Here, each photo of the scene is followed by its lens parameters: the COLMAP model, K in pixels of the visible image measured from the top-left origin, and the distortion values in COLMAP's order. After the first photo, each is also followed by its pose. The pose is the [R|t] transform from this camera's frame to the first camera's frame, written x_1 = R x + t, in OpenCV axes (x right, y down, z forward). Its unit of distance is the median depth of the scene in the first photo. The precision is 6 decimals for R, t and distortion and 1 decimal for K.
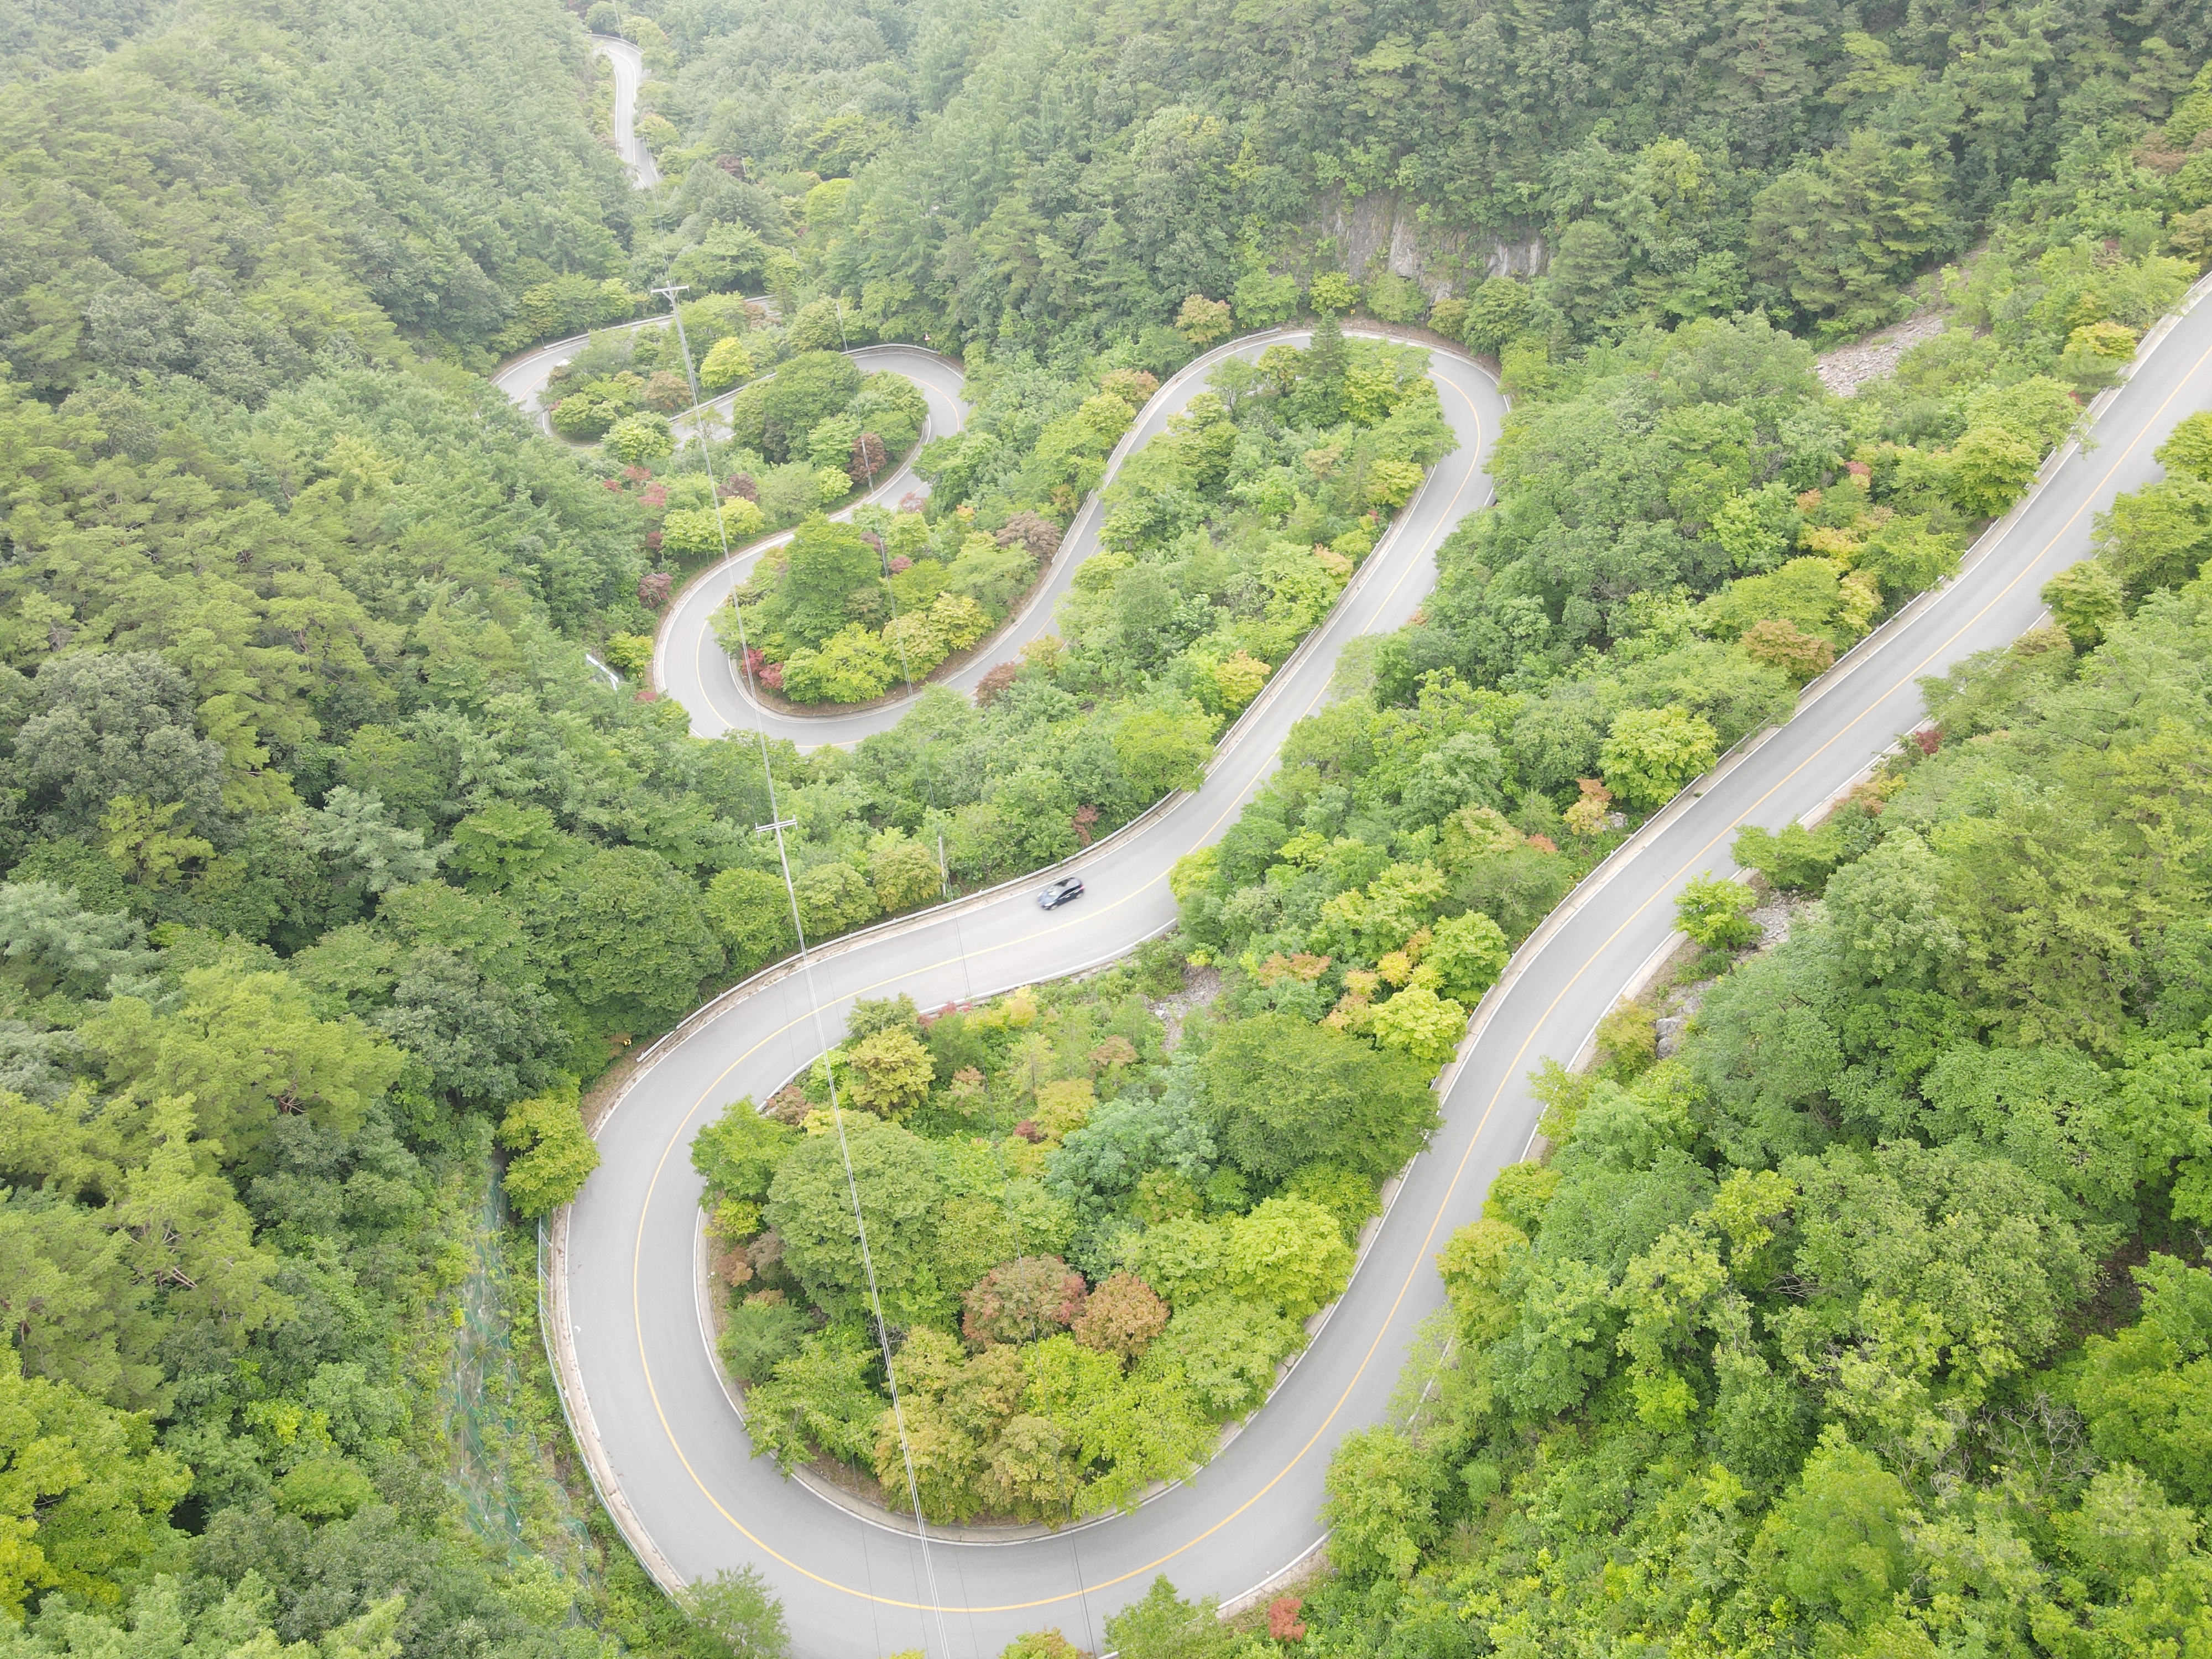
lens RADIAL K [[1614.8, 0, 1094.2], [0, 1614.8, 837.4], [0, 0, 1]] dist [0.025440, -0.002417]
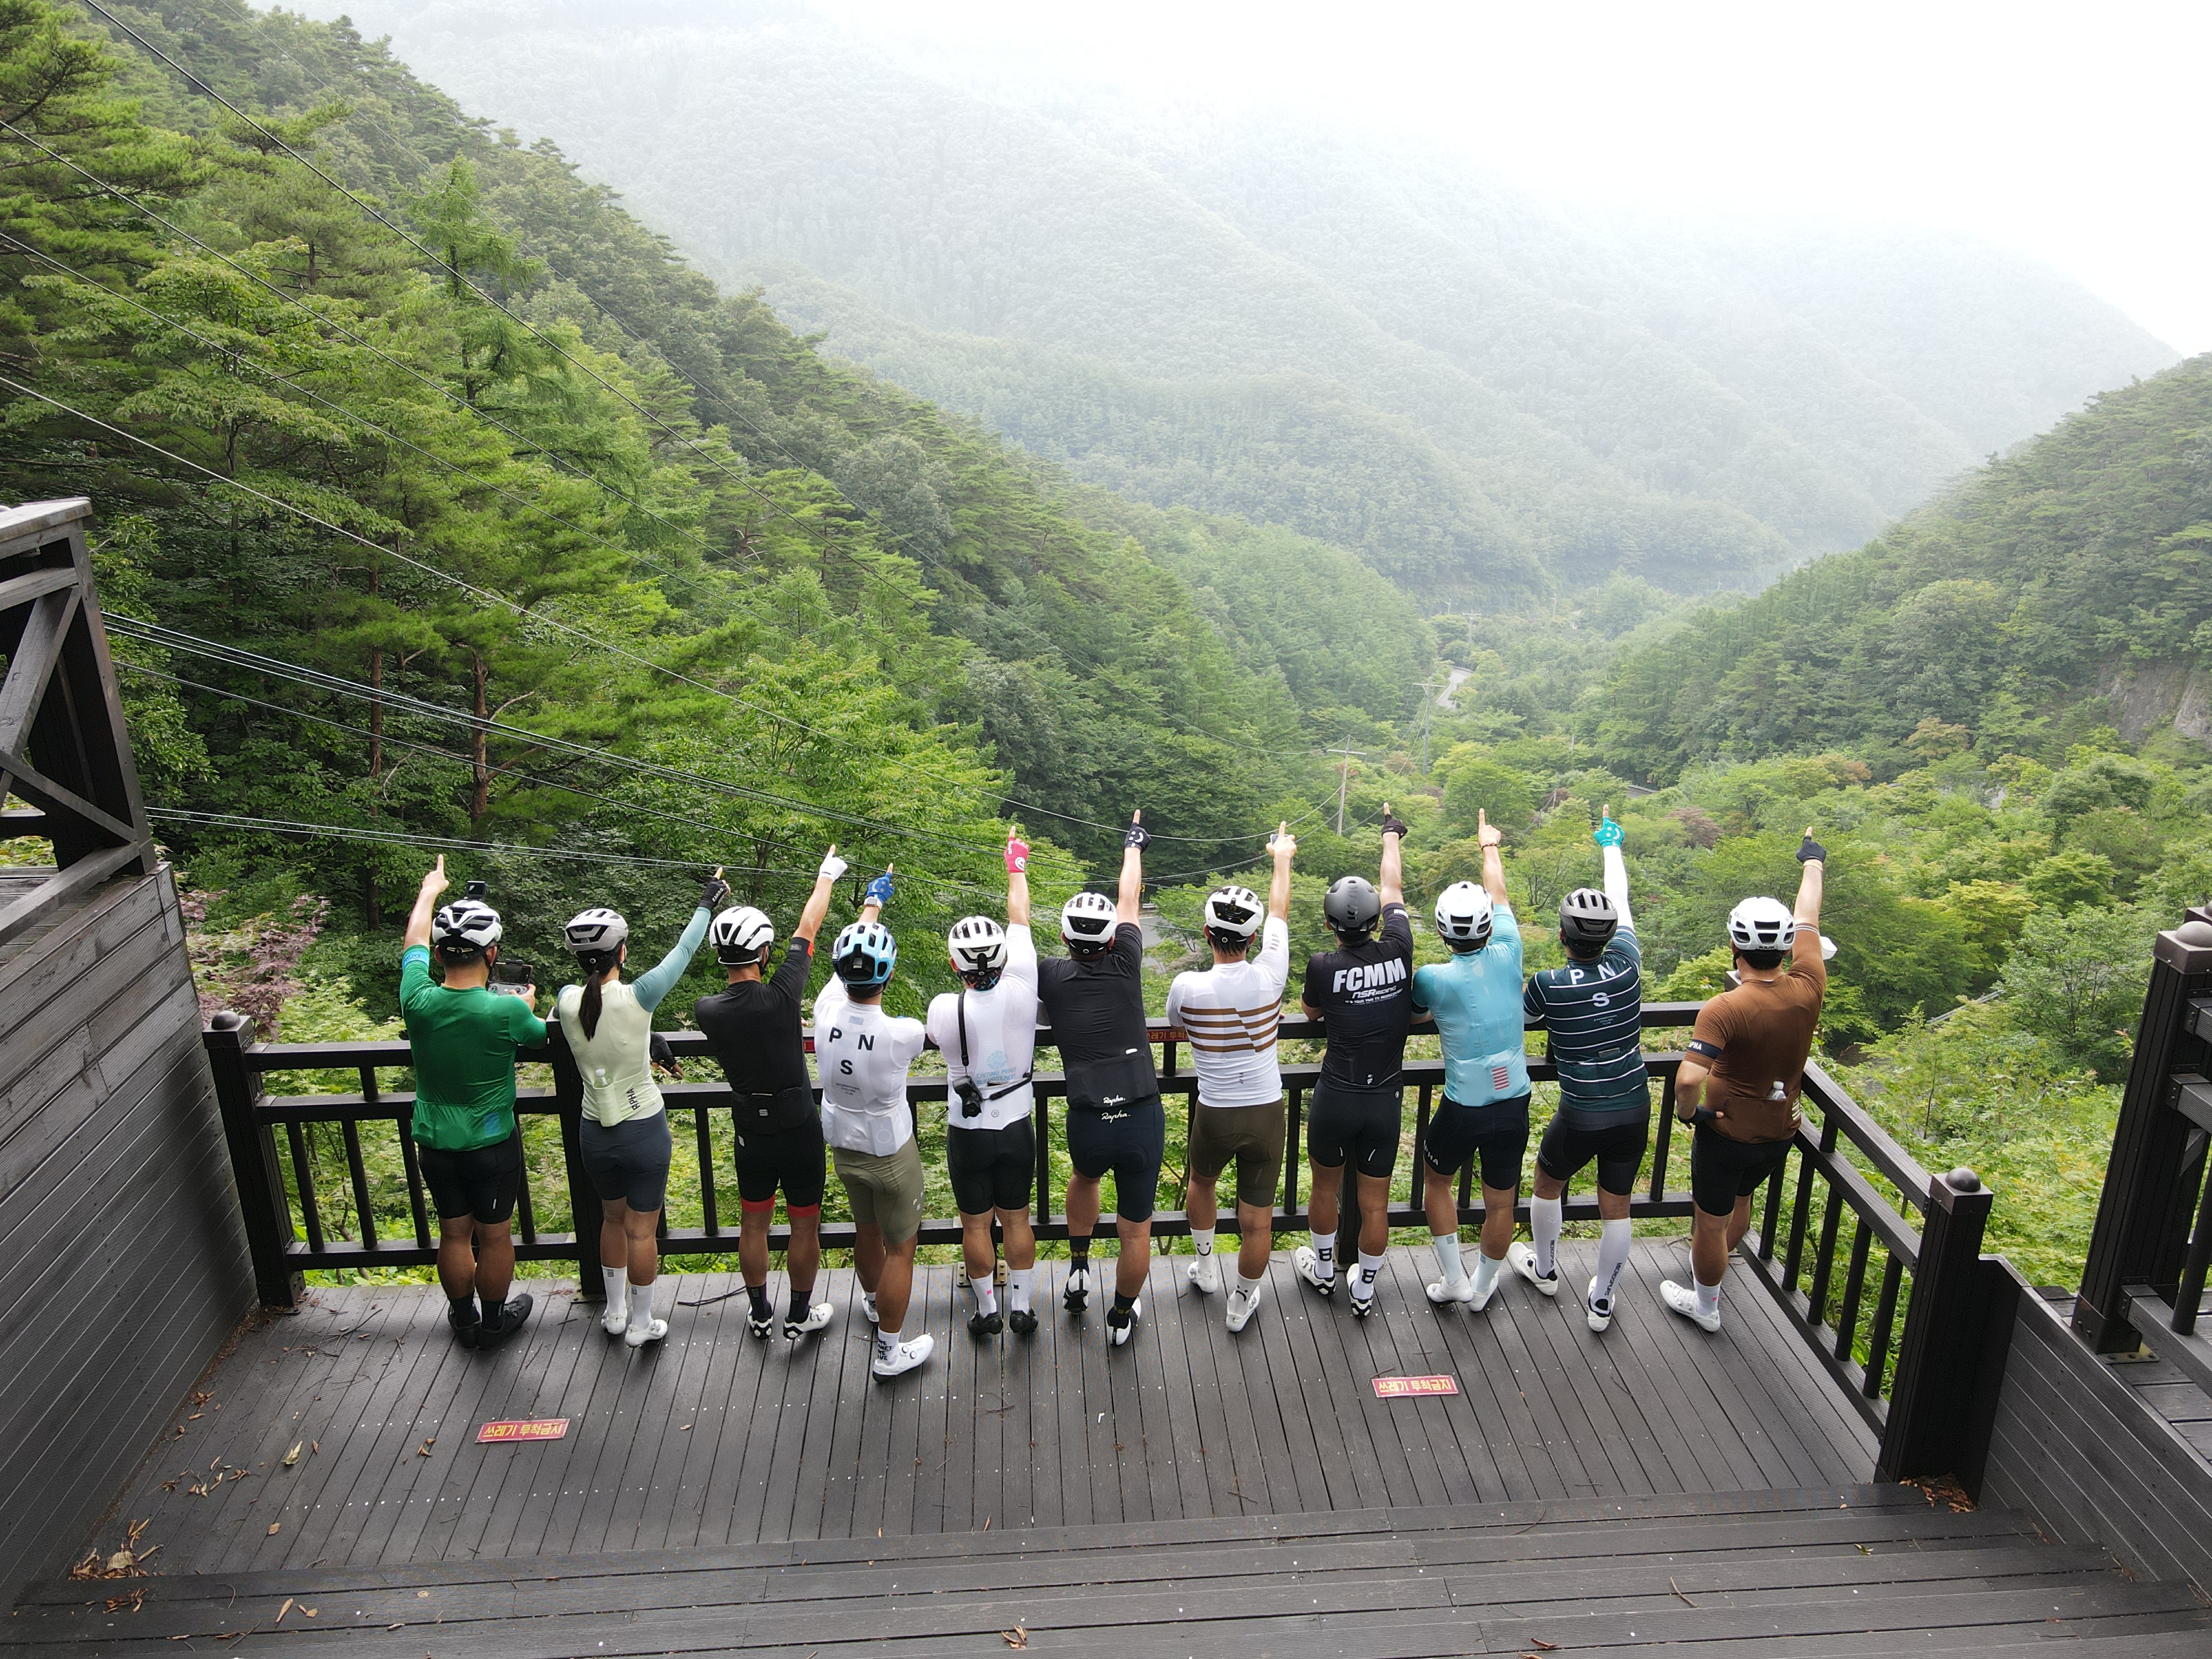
lens RADIAL K [[1614.8, 0, 1100.0], [0, 1614.8, 813.8], [0, 0, 1]] dist [0.025440, -0.002417]
pose [[0.860560, 0.196372, -0.469972, 0.110750], [-0.402270, 0.828008, -0.390618, 0.329074], [0.312434, 0.525206, 0.791545, 0.097951]]
